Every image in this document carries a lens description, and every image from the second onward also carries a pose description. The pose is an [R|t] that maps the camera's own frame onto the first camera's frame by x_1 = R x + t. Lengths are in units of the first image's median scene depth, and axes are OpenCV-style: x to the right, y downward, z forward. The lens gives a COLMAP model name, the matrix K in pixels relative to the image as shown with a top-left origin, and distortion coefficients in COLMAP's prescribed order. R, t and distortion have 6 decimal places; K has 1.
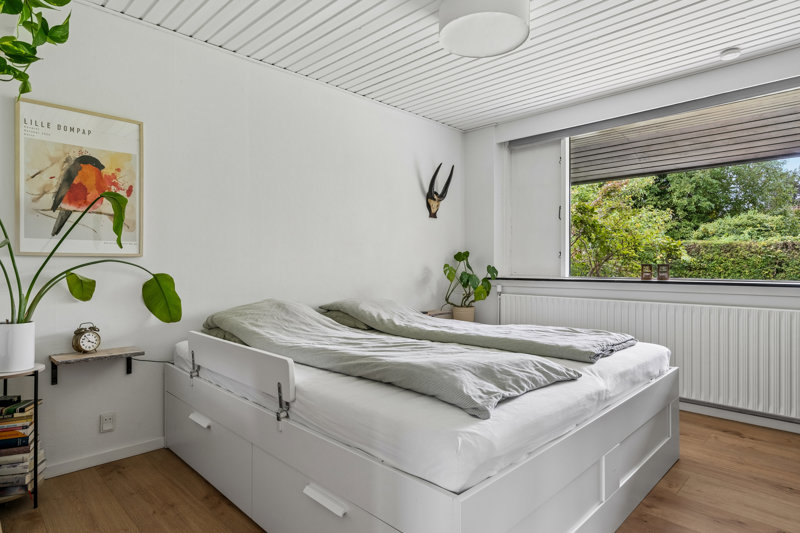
lens RADIAL K [[454.6, 0, 400.0], [0, 454.6, 266.5], [0, 0, 1]] dist [0.002390, 0.001571]
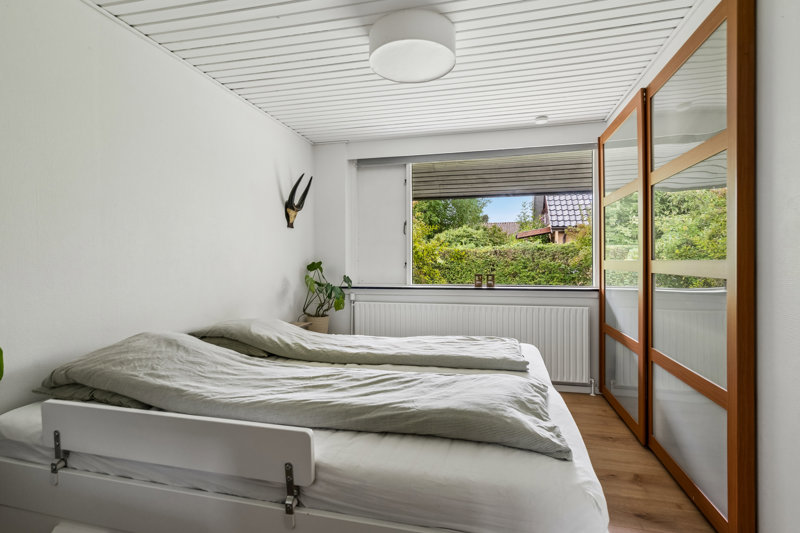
lens RADIAL K [[406.8, 0, 401.0], [0, 406.8, 263.2], [0, 0, 1]] dist [-0.001464, 0.000765]
pose [[0.856981, -0.003213, 0.515338, -0.180600], [0.004258, 0.999991, -0.000846, -0.029861], [-0.515330, 0.002919, 0.856987, 0.129794]]
